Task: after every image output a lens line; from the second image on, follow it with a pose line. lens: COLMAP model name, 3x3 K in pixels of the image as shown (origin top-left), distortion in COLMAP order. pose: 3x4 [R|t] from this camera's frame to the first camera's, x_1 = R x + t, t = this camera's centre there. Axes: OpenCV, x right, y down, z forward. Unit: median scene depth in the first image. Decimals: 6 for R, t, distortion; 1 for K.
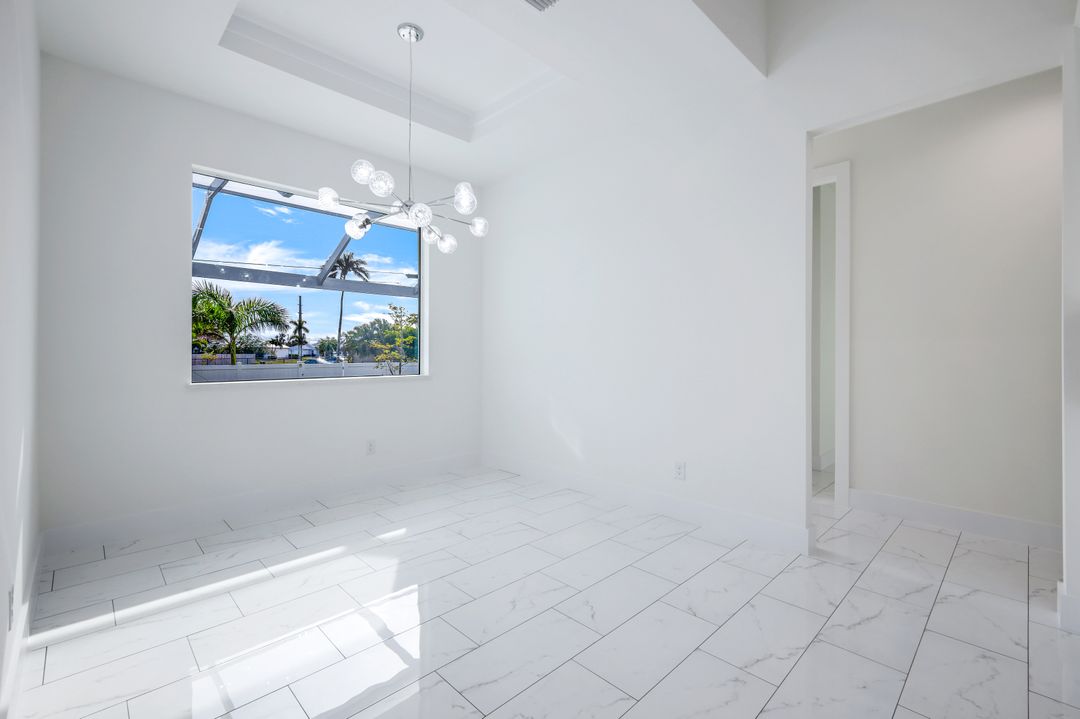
lens RADIAL K [[474.9, 0, 542.3], [0, 474.9, 348.1], [0, 0, 1]] dist [0.005625, 0.000318]
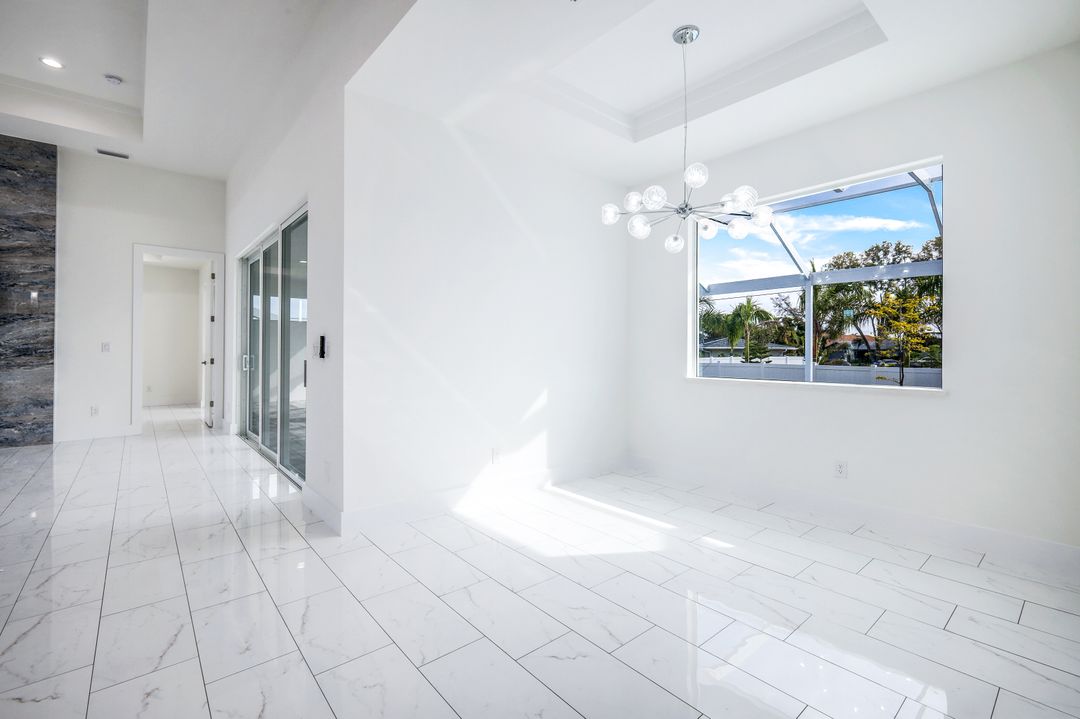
lens RADIAL K [[474.9, 0, 542.3], [0, 474.9, 348.1], [0, 0, 1]] dist [0.005625, 0.000318]
pose [[-0.066621, -0.008329, -0.997744, 0.672427], [0.001085, 0.999964, -0.008420, 0.006329], [0.997778, -0.001644, -0.066610, 0.716870]]
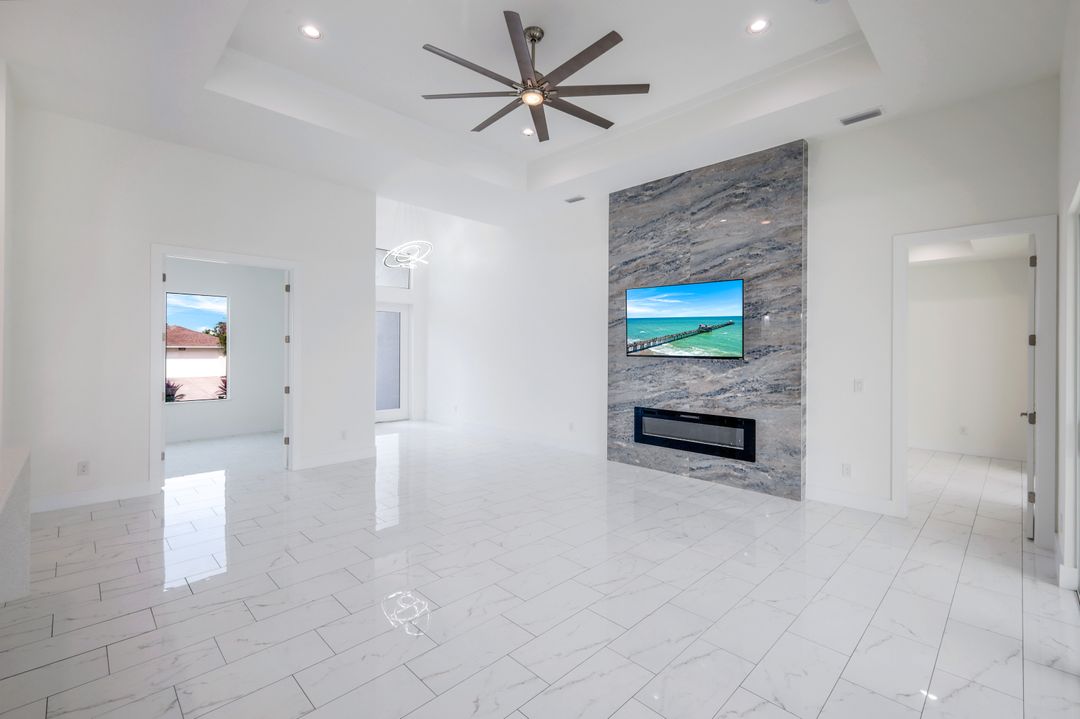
lens RADIAL K [[474.9, 0, 542.3], [0, 474.9, 348.1], [0, 0, 1]] dist [0.005625, 0.000318]
pose [[-0.999941, -0.006918, -0.008425, 0.639998], [-0.006873, 0.999962, -0.005289, 0.001796], [0.008461, -0.005231, -0.999951, 0.698594]]
